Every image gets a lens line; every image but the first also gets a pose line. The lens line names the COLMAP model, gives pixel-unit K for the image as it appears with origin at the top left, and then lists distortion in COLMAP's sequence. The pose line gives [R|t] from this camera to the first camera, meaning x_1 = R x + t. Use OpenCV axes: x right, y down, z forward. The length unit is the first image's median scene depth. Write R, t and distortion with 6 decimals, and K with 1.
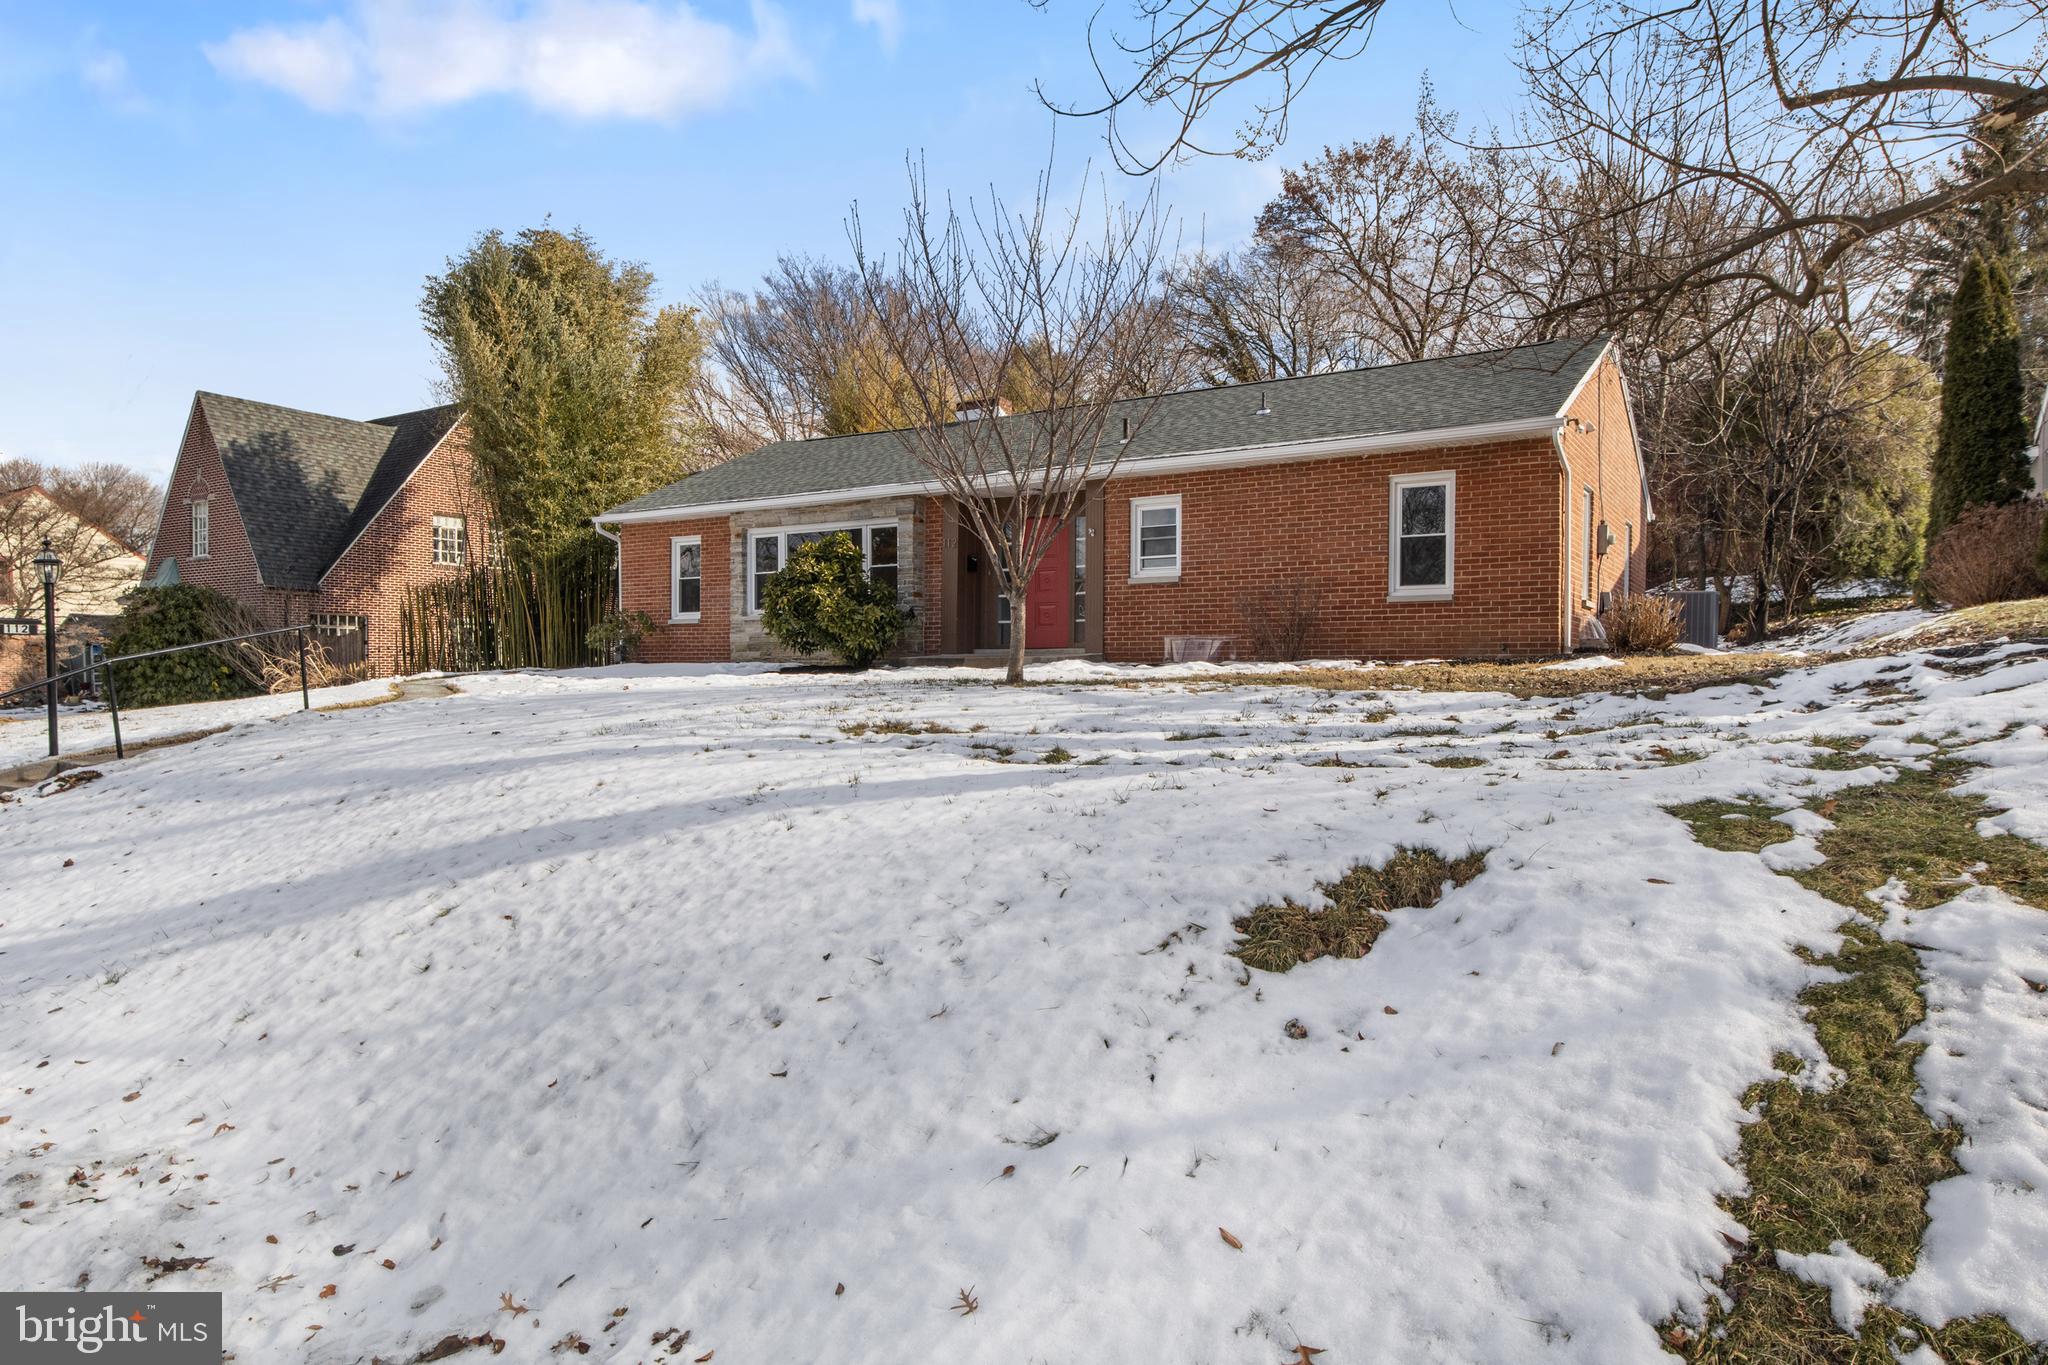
lens RADIAL K [[1305.7, 0, 1012.4], [0, 1305.7, 675.5], [0, 0, 1]] dist [0.021835, 0.000516]
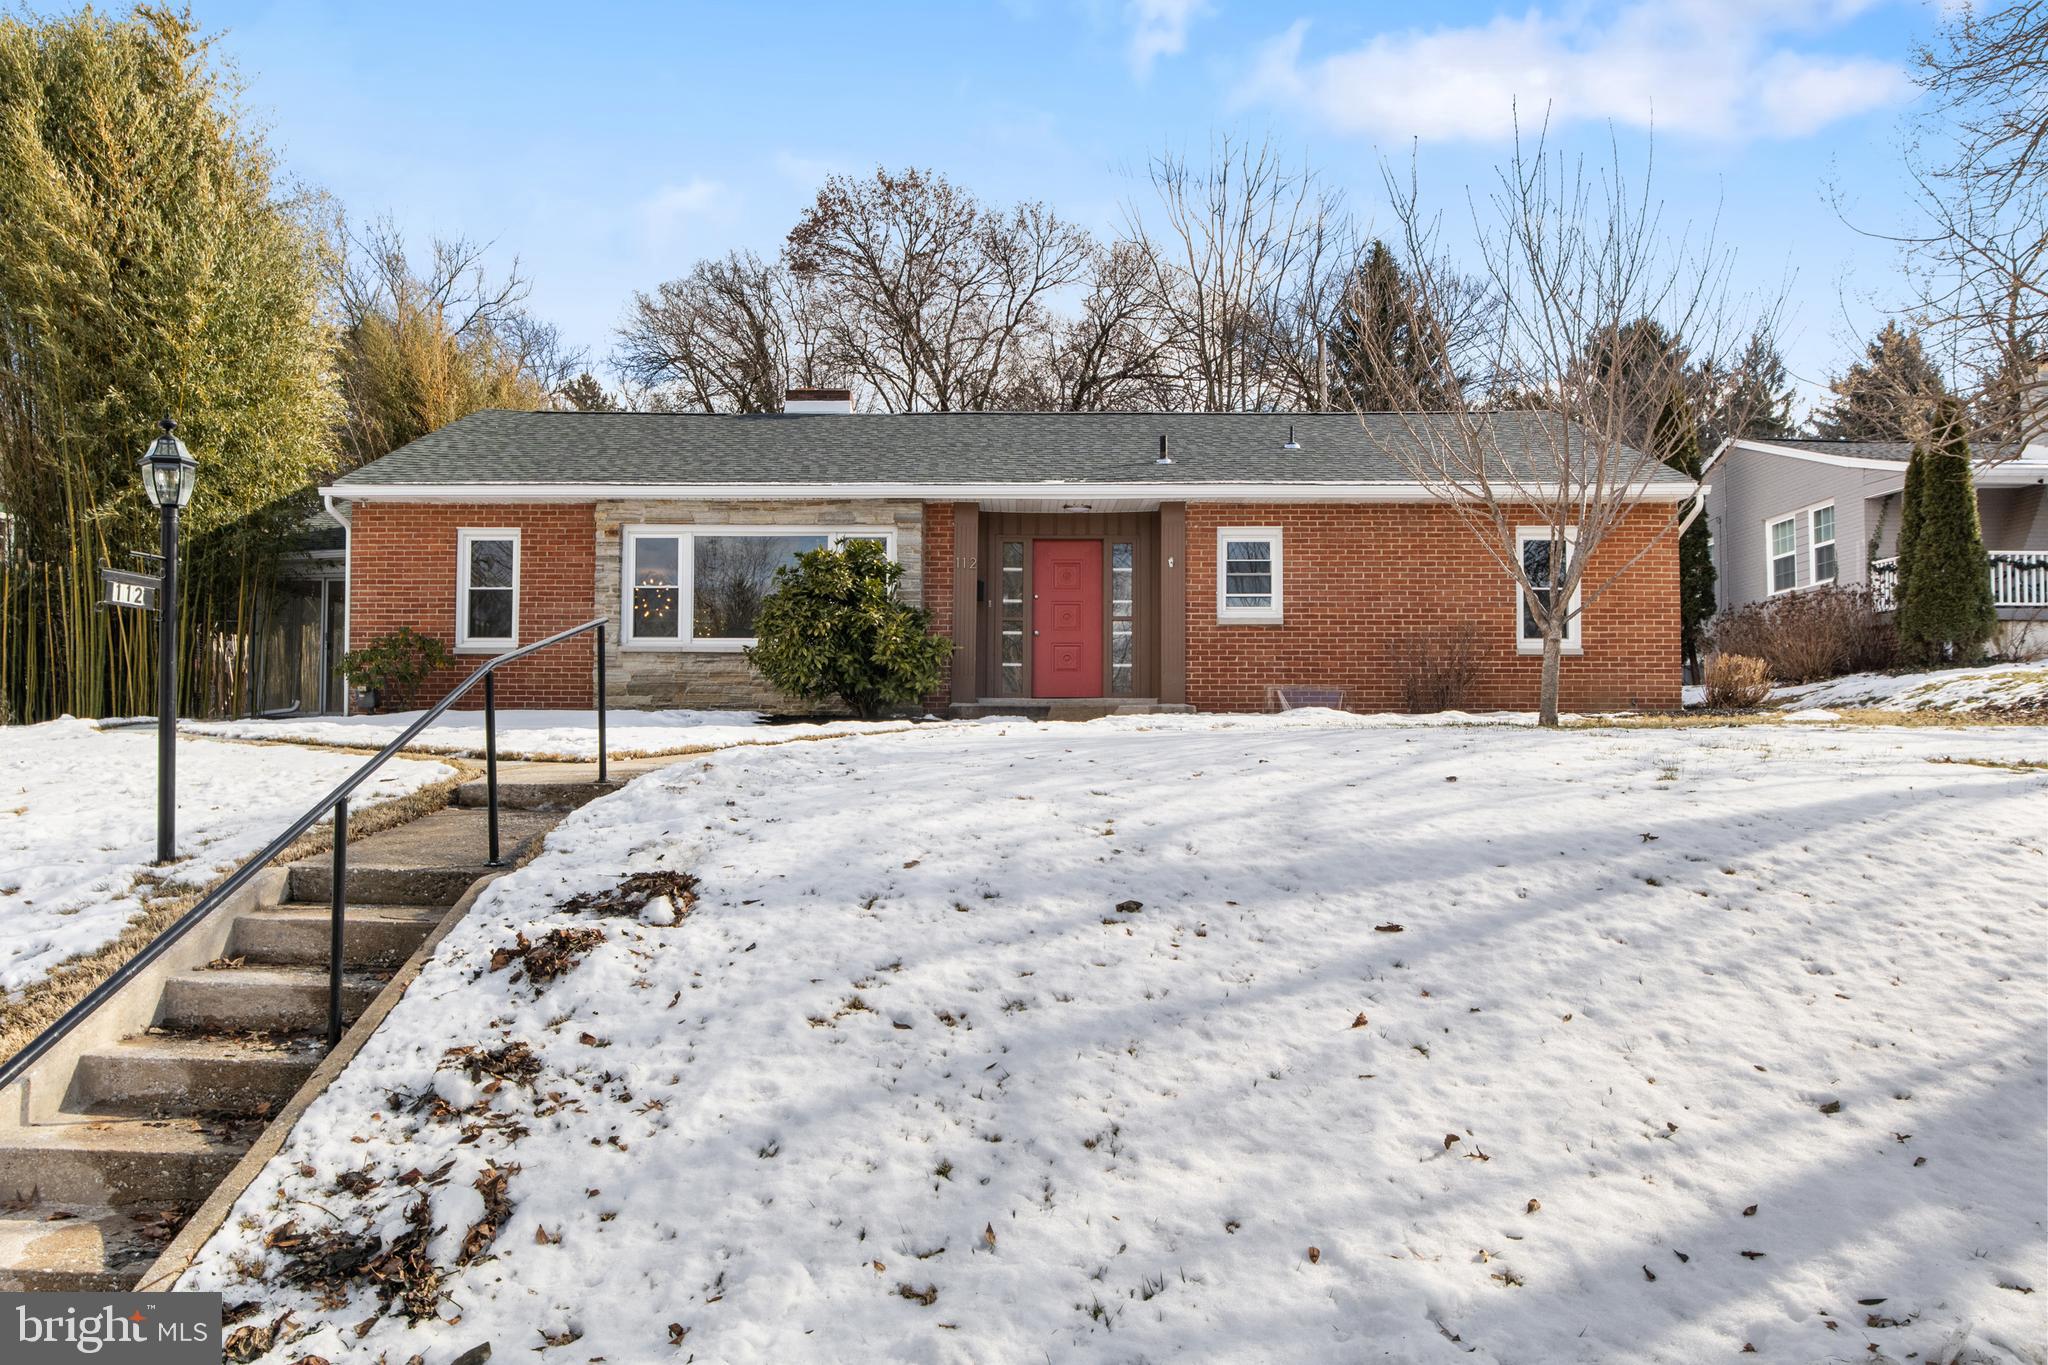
lens RADIAL K [[1407.1, 0, 1023.5], [0, 1407.1, 703.9], [0, 0, 1]] dist [-0.008101, 0.002515]
pose [[0.835492, 0.015378, 0.549287, -0.486420], [-0.000531, 0.999630, -0.027177, 0.007681], [-0.549502, 0.022414, 0.835191, 0.263643]]
